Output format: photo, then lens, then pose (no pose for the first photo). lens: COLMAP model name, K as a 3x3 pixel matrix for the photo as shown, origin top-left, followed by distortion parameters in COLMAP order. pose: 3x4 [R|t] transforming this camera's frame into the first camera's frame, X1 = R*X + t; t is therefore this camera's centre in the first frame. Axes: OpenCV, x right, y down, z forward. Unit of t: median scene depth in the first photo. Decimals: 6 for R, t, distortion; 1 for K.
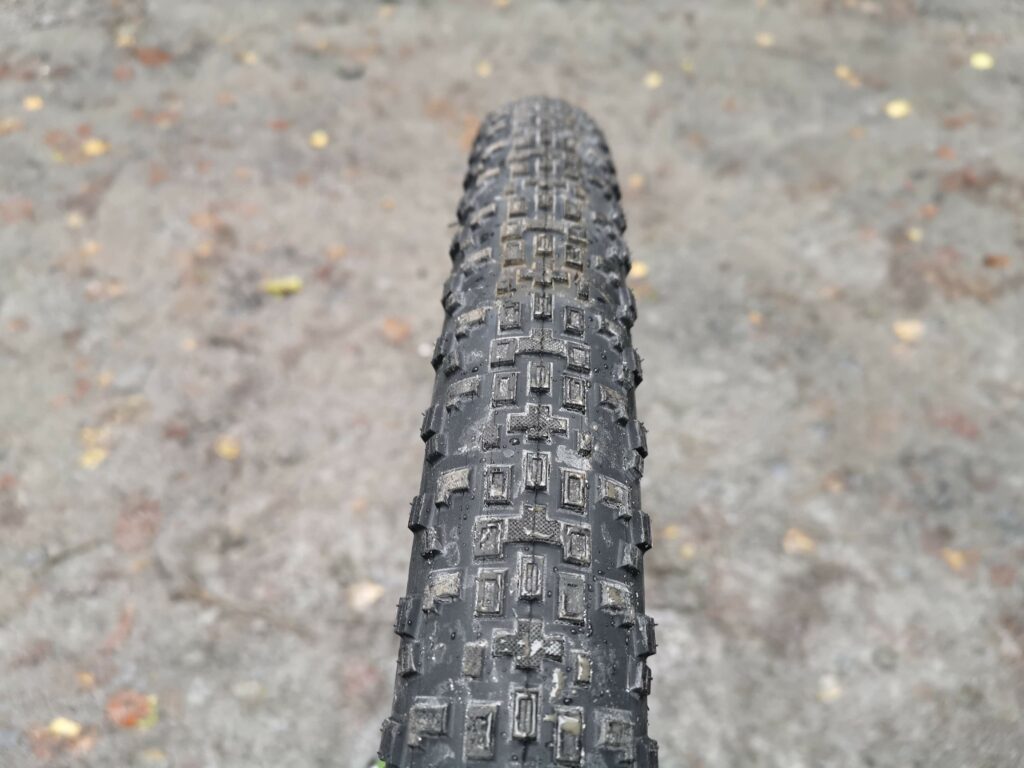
lens RADIAL K [[804.1, 0, 512.0], [0, 804.1, 384.0], [0, 0, 1]] dist [-0.000294, -0.003344]
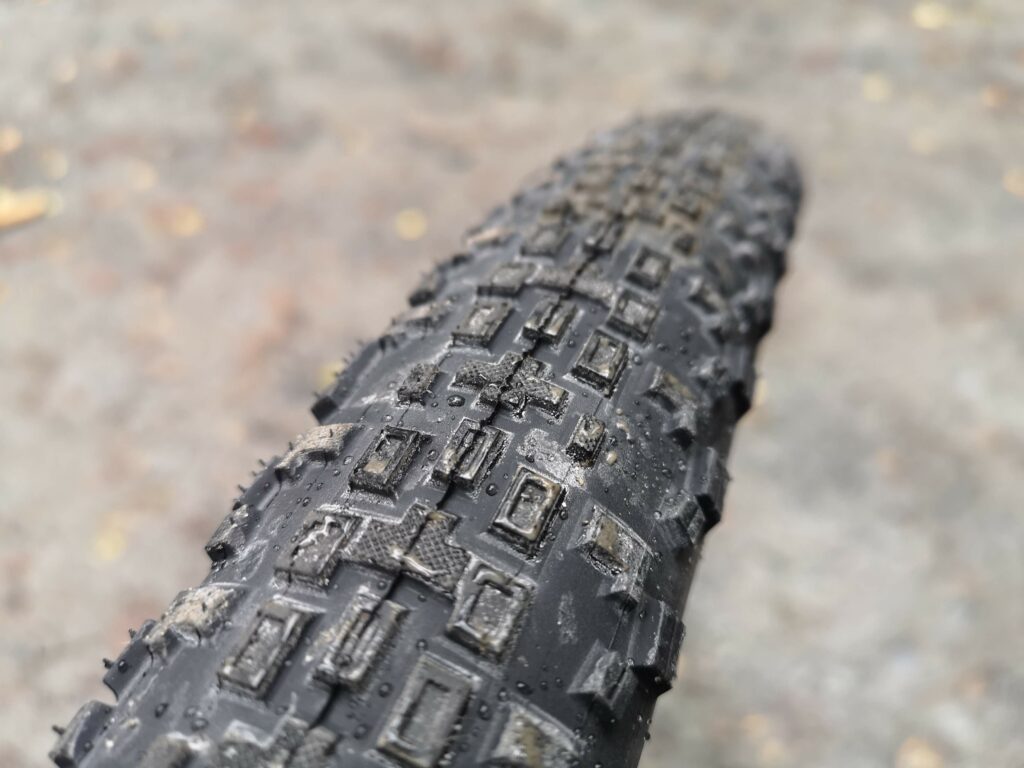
lens RADIAL K [[820.1, 0, 512.8], [0, 820.1, 429.0], [0, 0, 1]] dist [-0.039366, -0.005814]
pose [[0.944812, 0.234010, -0.229280, 0.167229], [-0.268176, 0.954425, -0.130976, 0.151520], [0.188181, 0.185235, 0.964508, 0.511774]]
